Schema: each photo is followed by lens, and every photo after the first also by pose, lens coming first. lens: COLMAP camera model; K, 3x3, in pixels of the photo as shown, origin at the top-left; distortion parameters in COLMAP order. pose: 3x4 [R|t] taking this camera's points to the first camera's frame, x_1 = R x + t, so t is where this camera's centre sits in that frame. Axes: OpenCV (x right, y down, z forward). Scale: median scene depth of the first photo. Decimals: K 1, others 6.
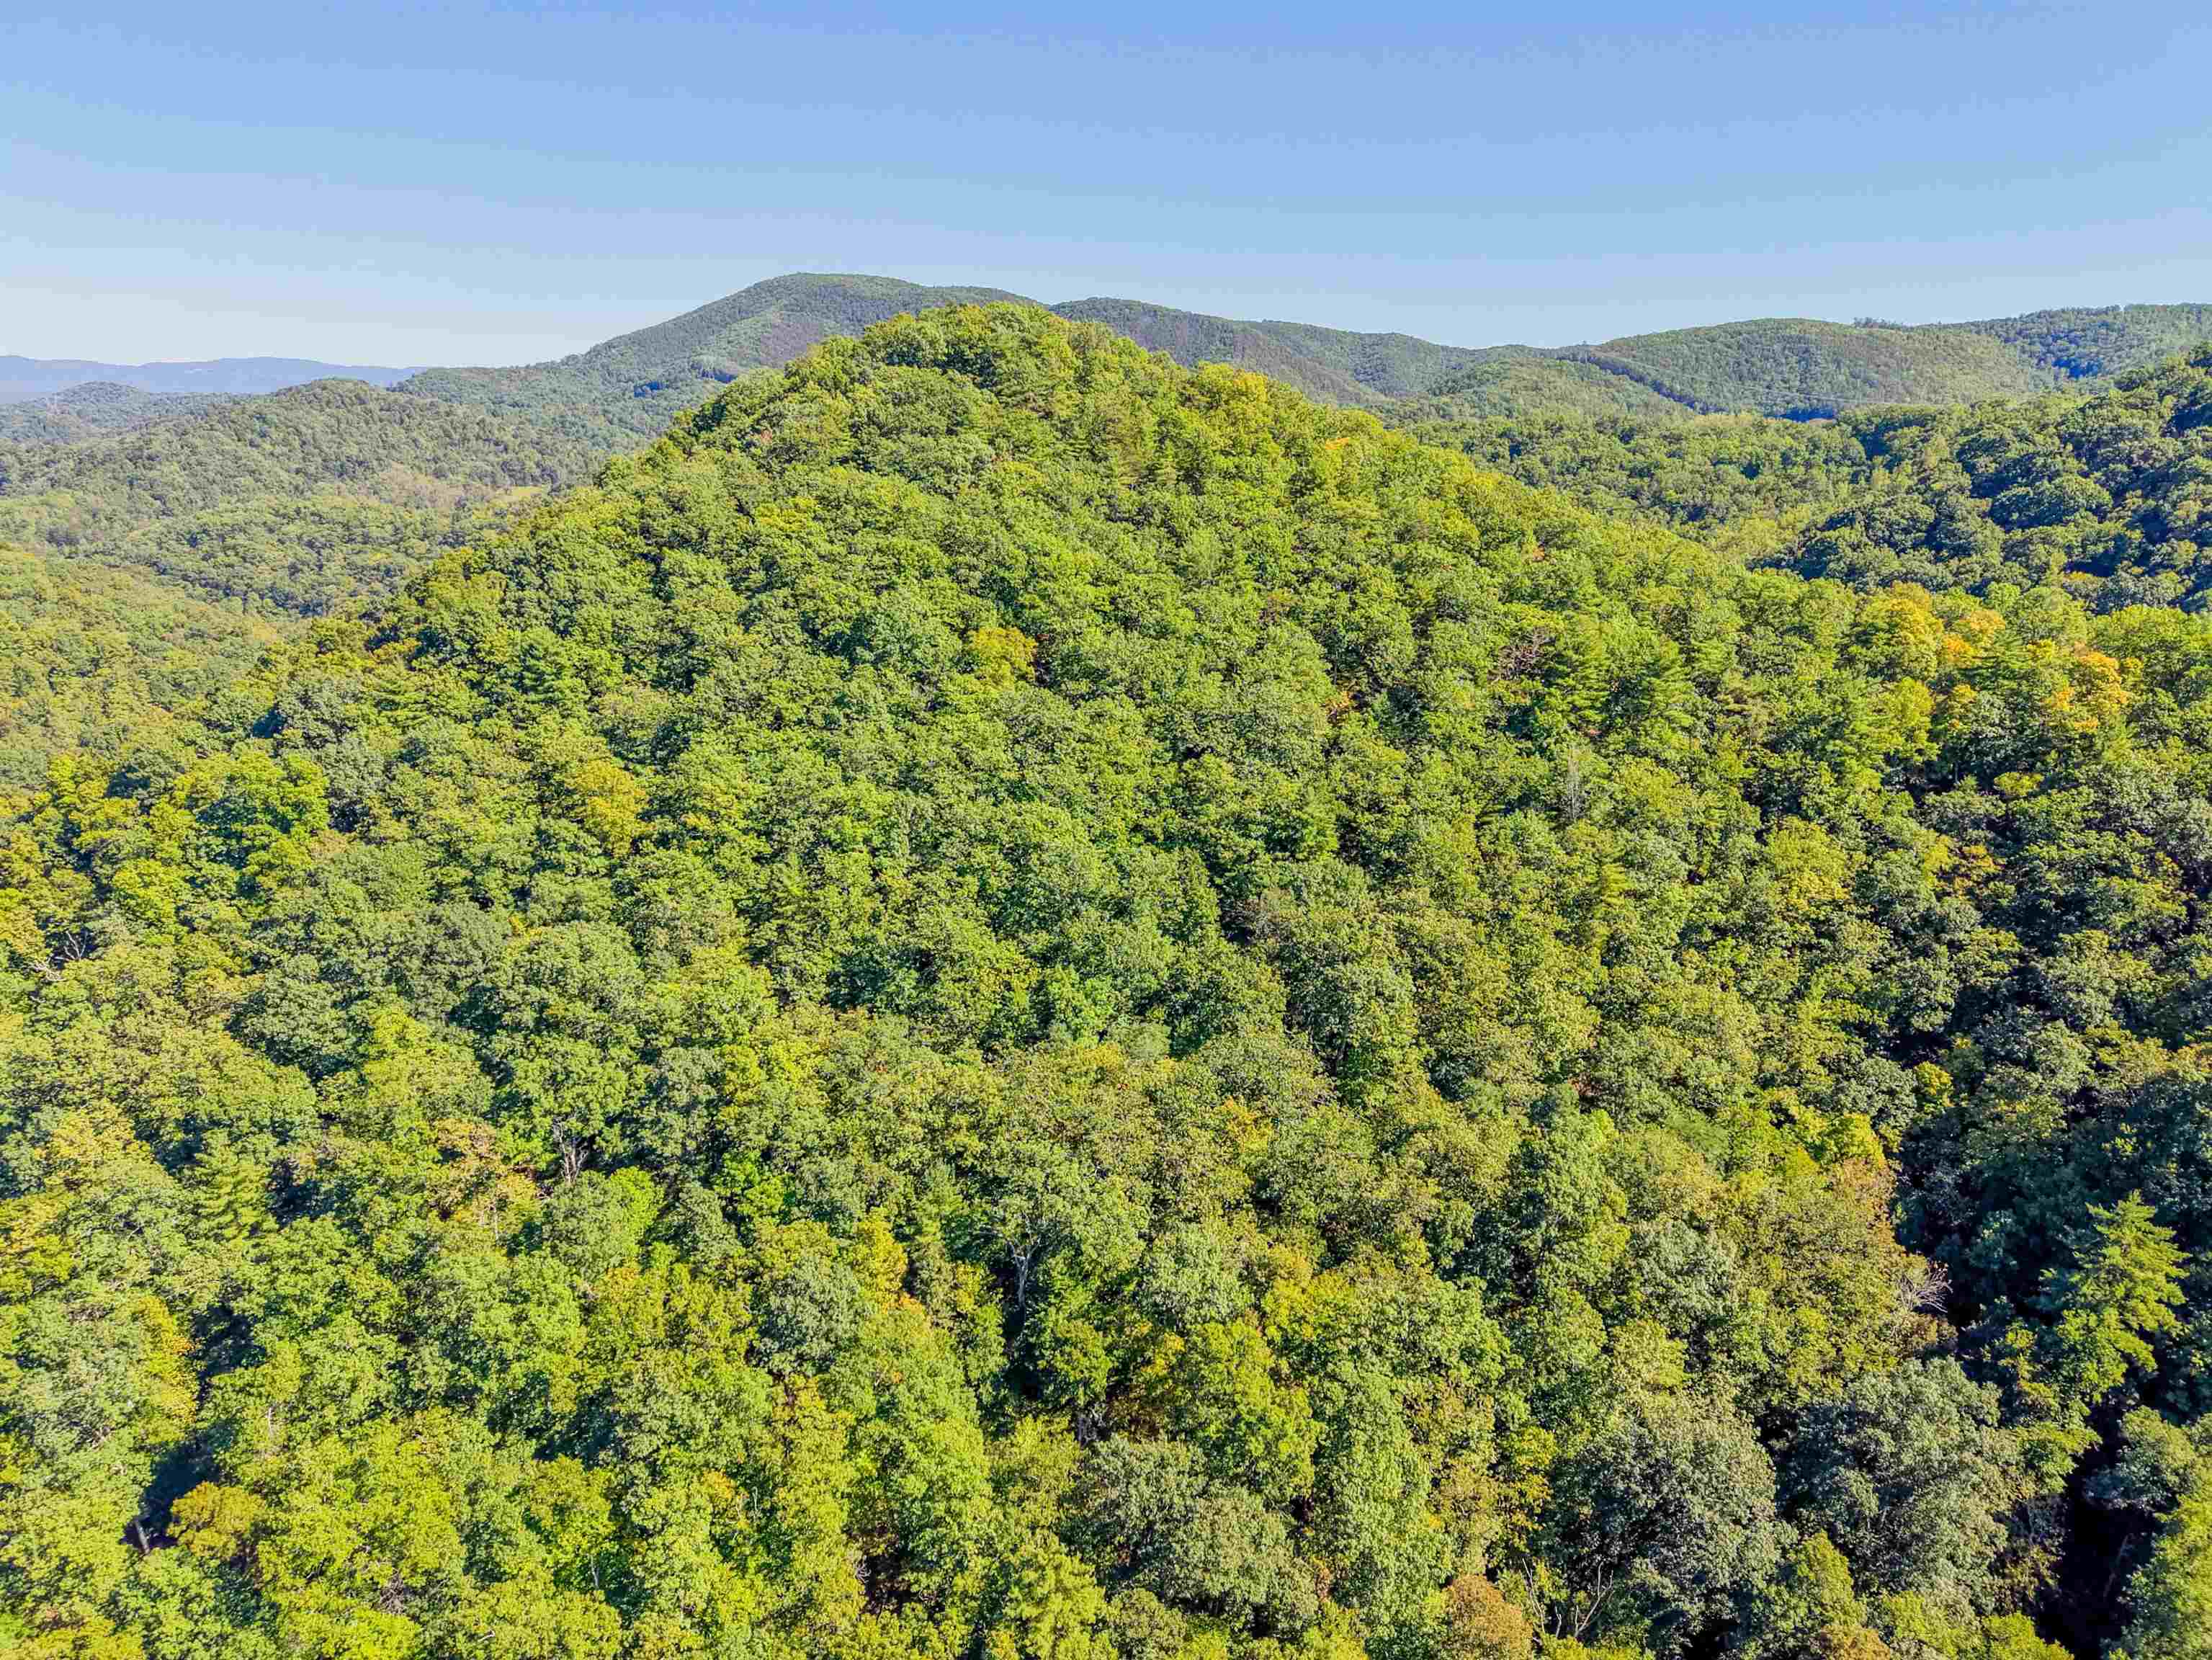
lens RADIAL K [[1474.9, 0, 1106.3], [0, 1474.9, 838.3], [0, 0, 1]] dist [0.027535, -0.028088]
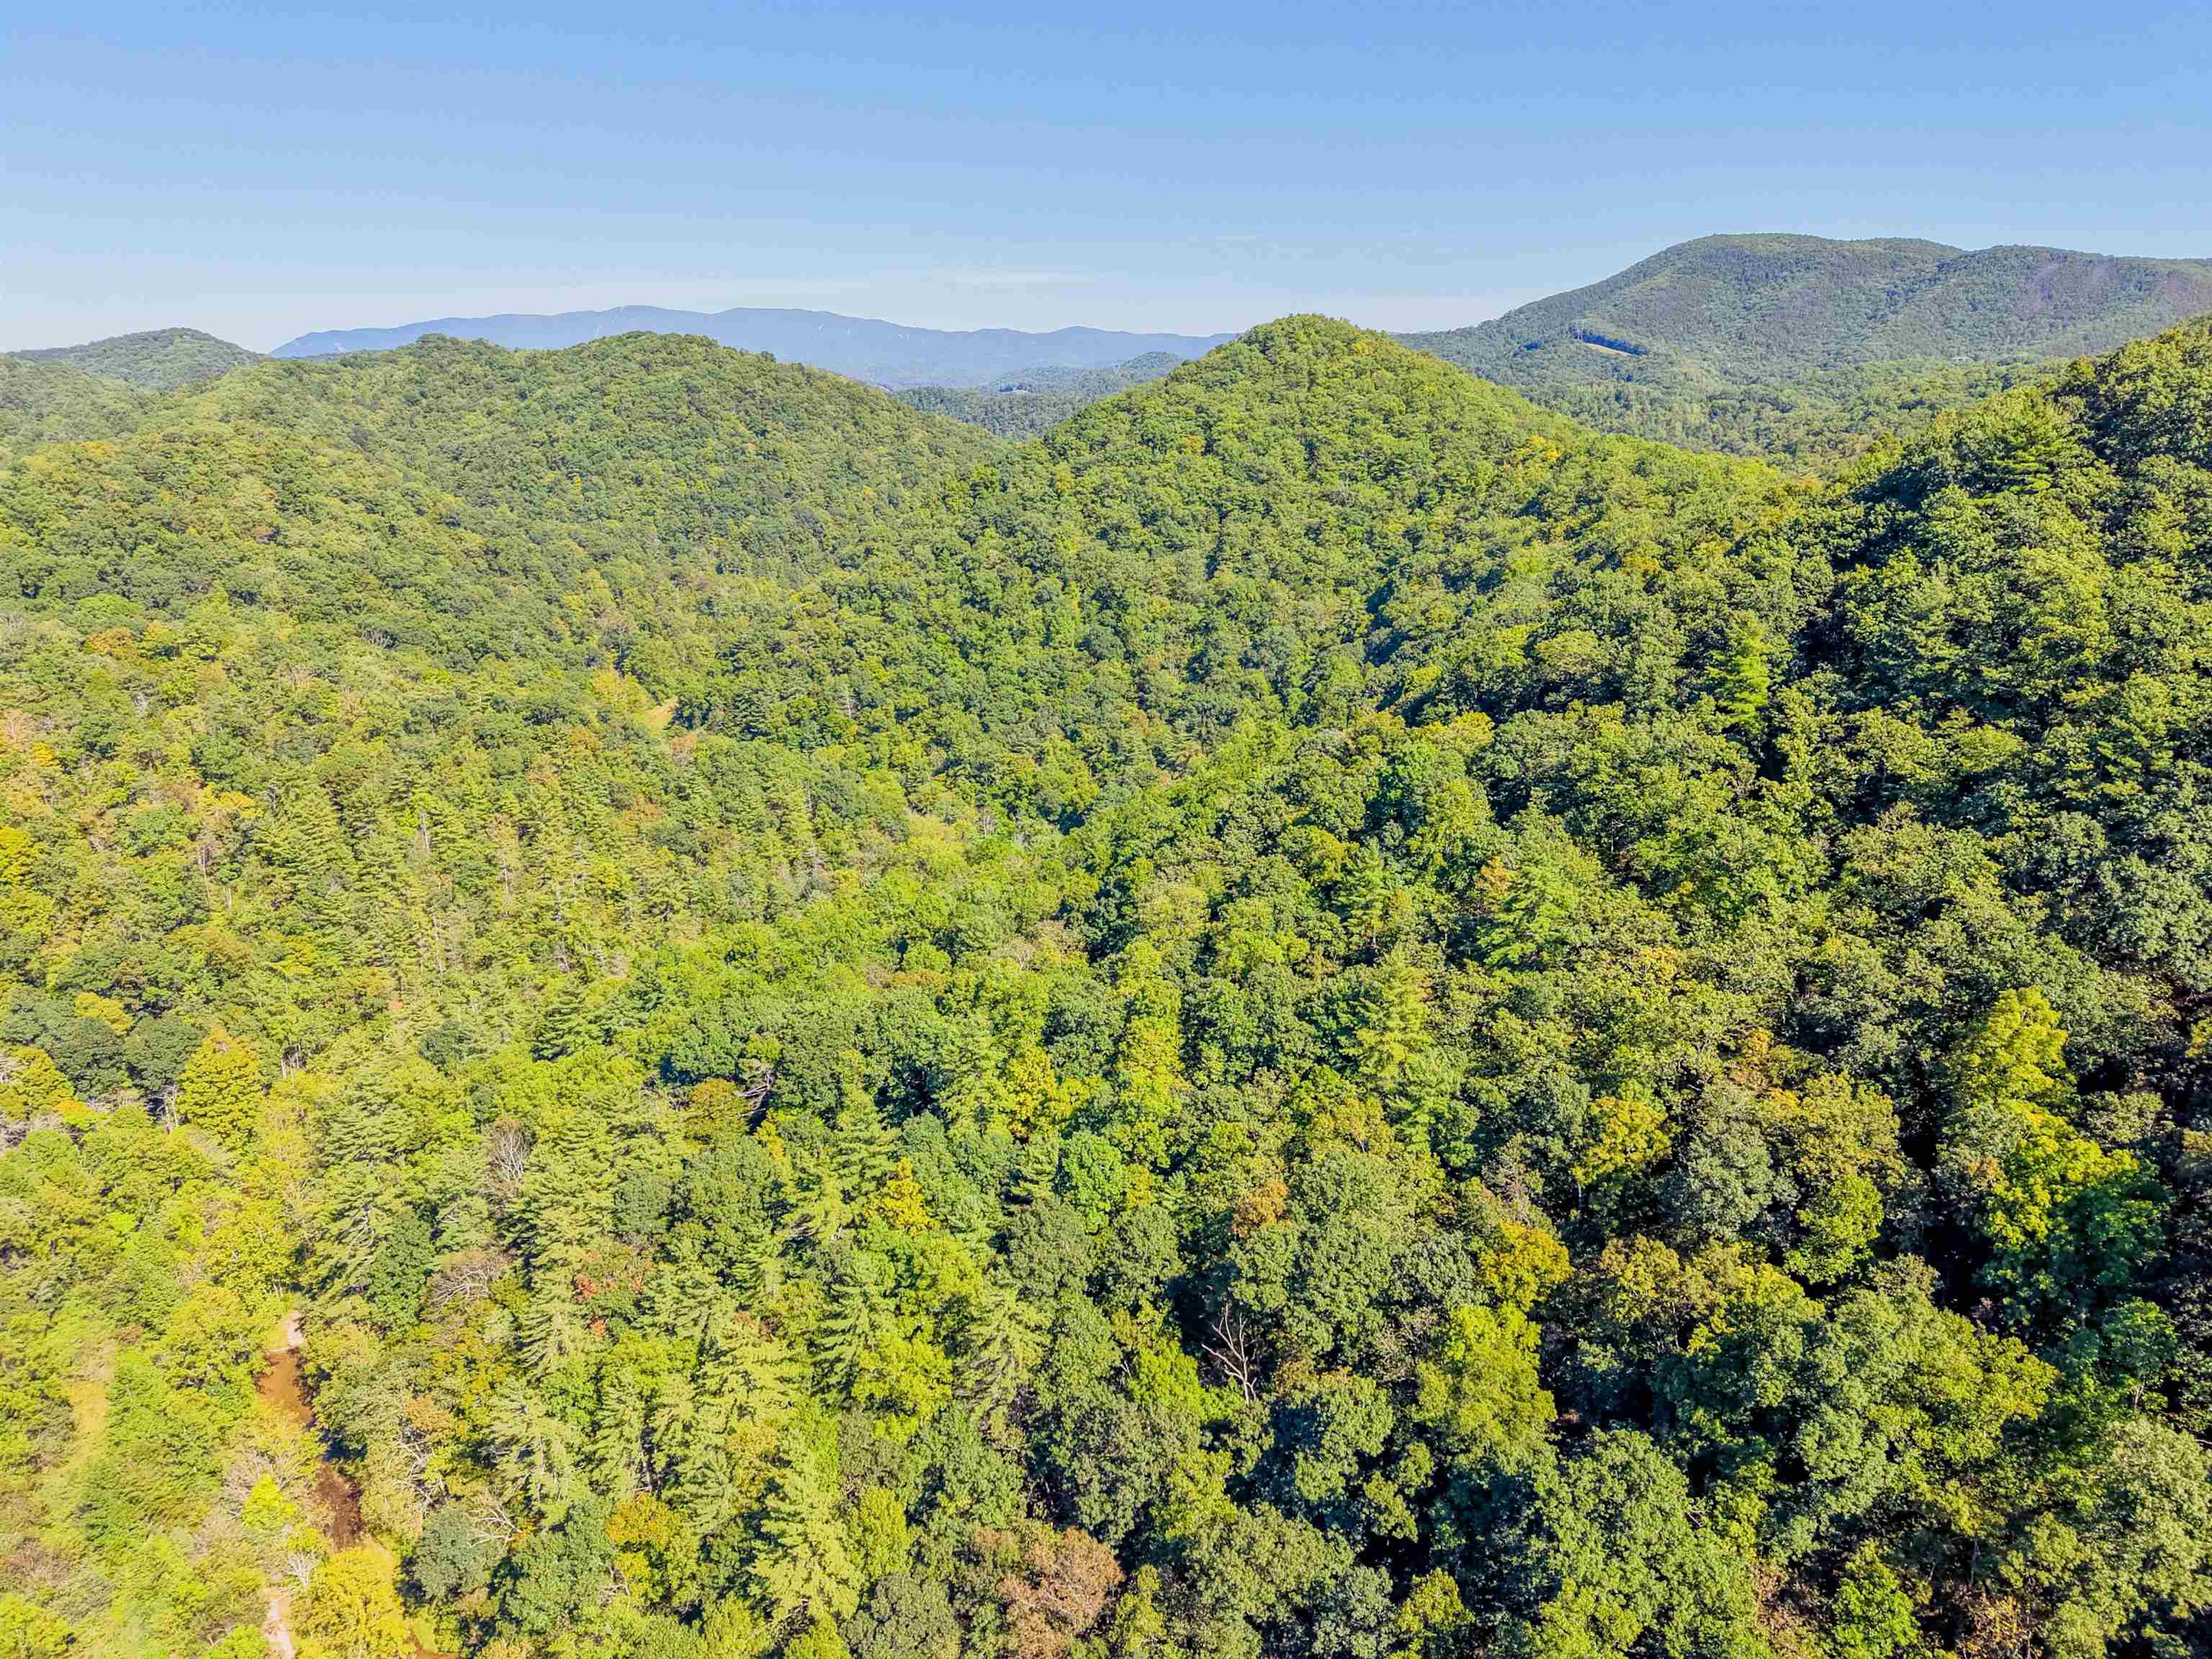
lens RADIAL K [[1474.7, 0, 1109.9], [0, 1474.7, 834.7], [0, 0, 1]] dist [0.027535, -0.028088]
pose [[0.811202, 0.166233, -0.560641, 1.480724], [-0.153473, 0.985657, 0.070190, 0.429918], [0.564267, 0.029105, 0.825079, -1.402499]]
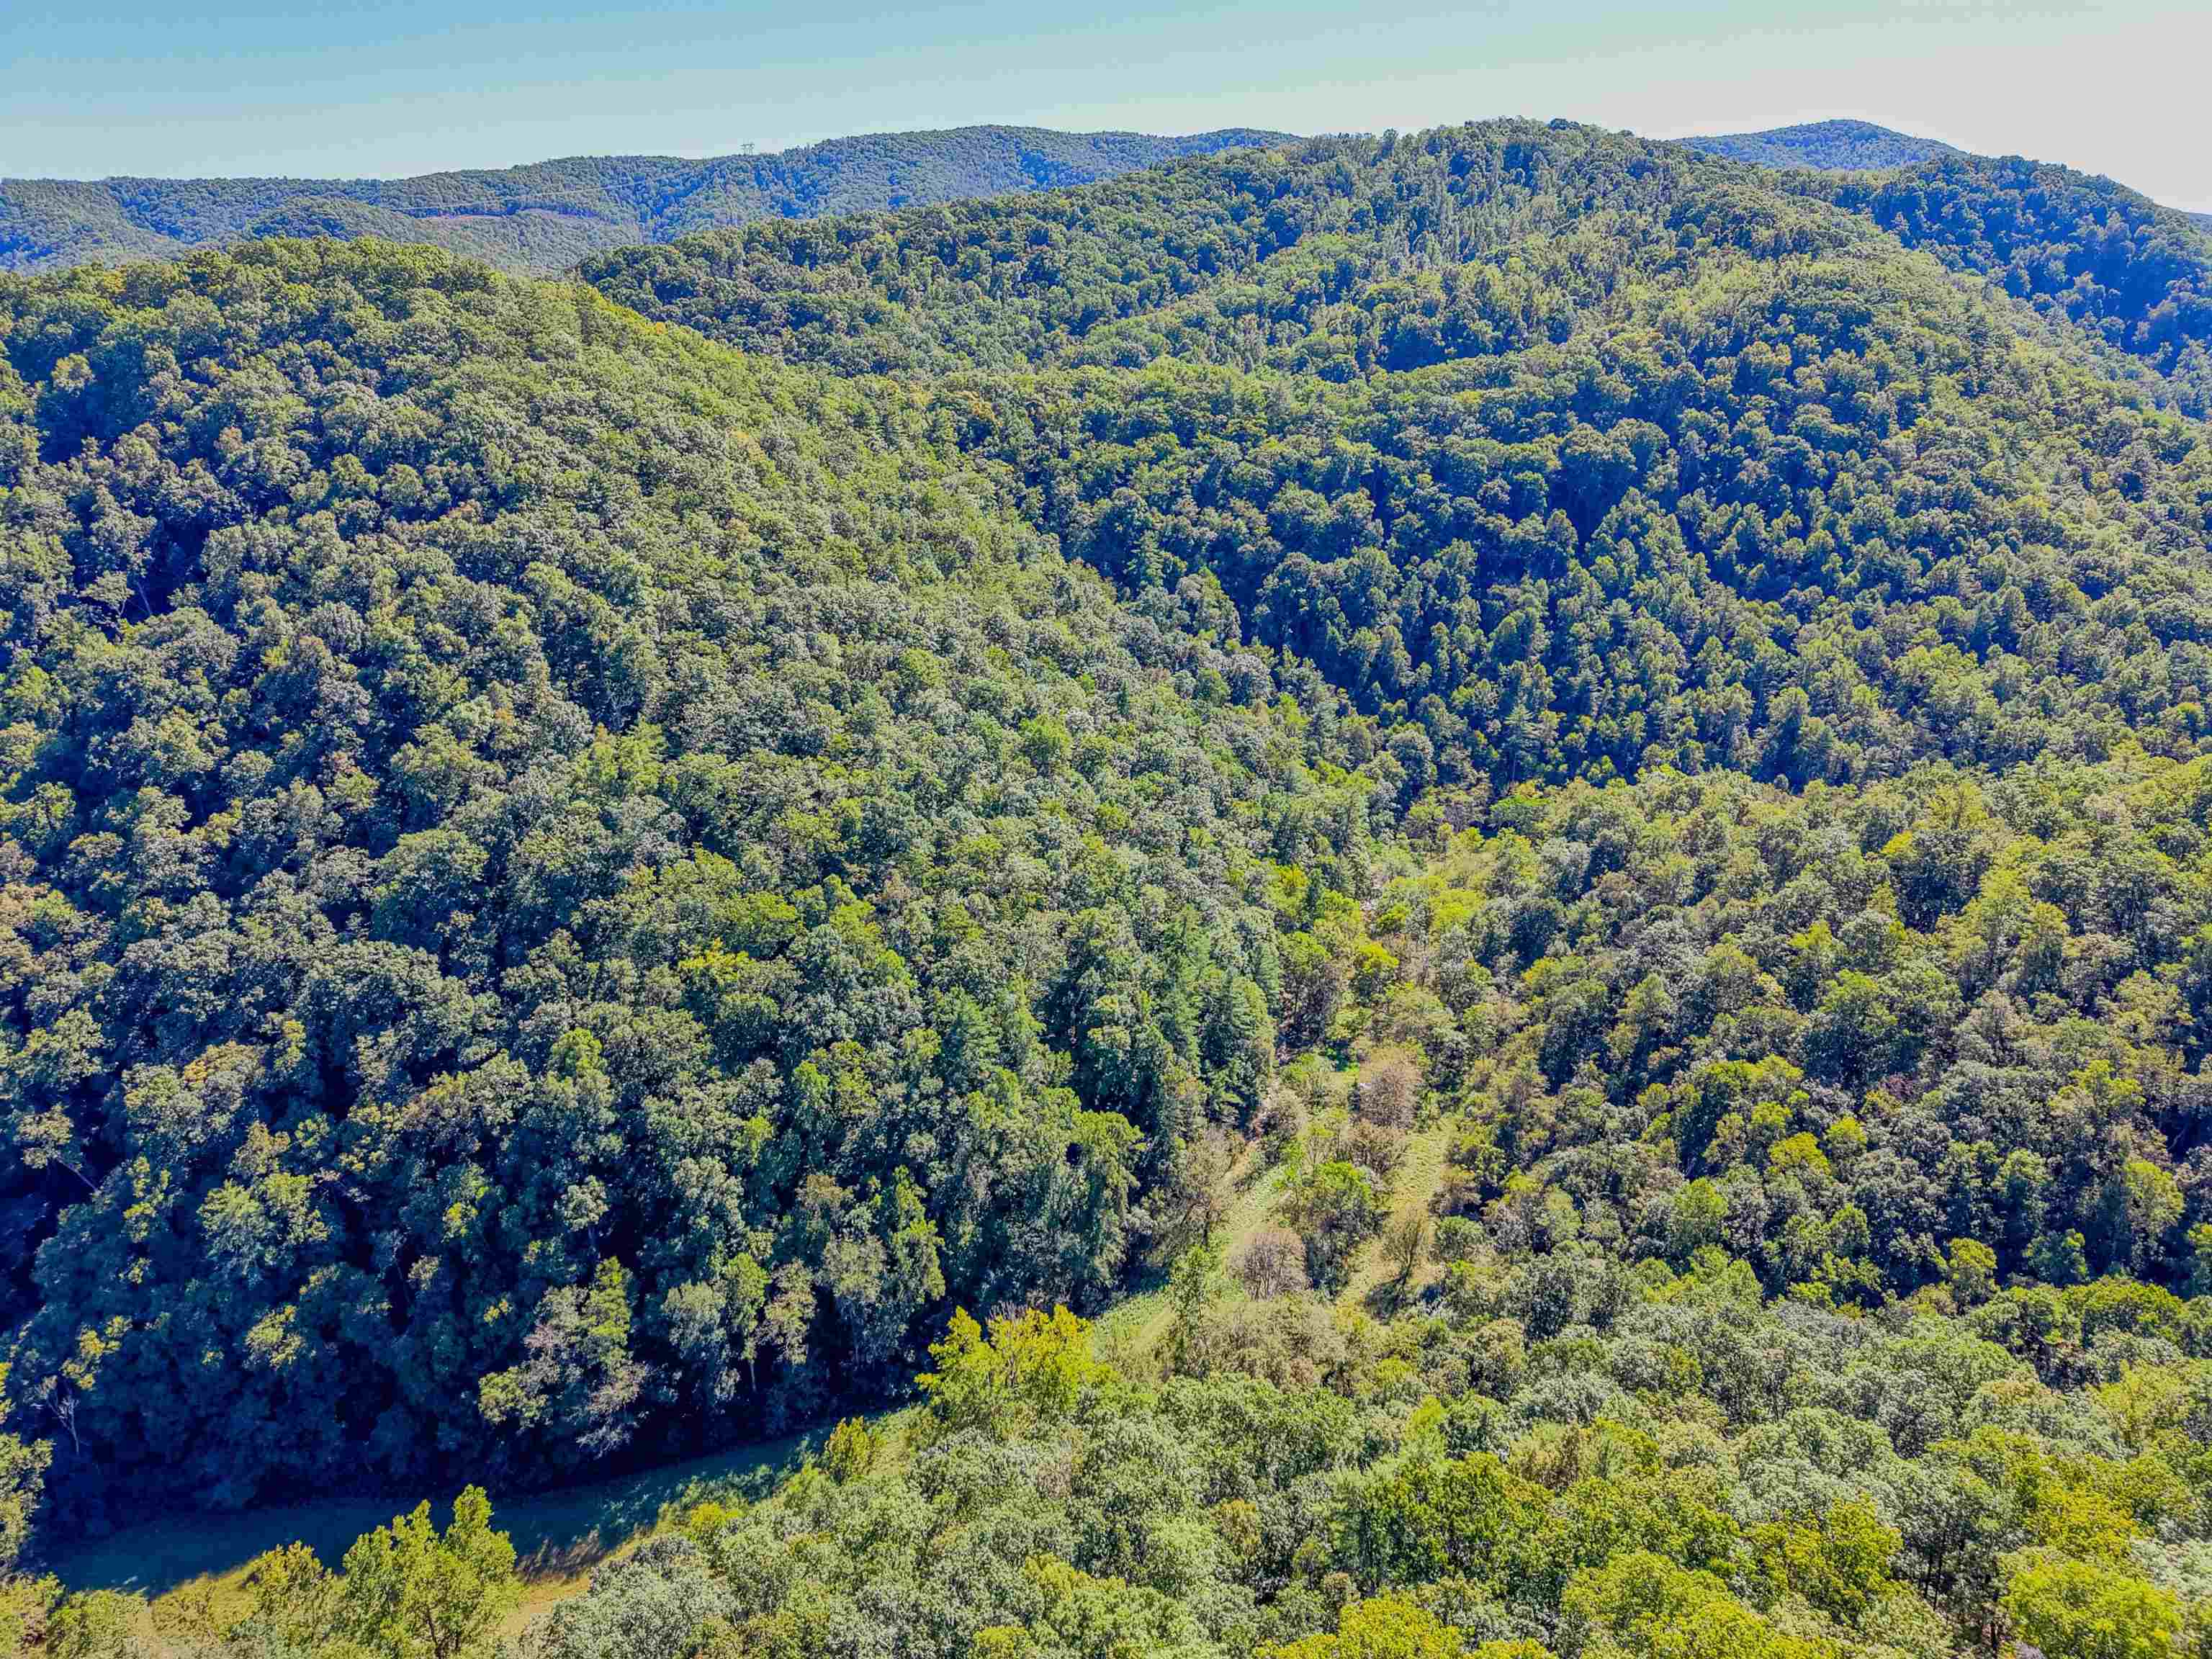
lens RADIAL K [[1474.7, 0, 1095.3], [0, 1474.7, 849.9], [0, 0, 1]] dist [0.027535, -0.028088]
pose [[0.290313, -0.368601, 0.883092, -1.714666], [0.289590, 0.913406, 0.286053, -0.061038], [-0.912061, 0.172690, 0.371917, -0.021297]]
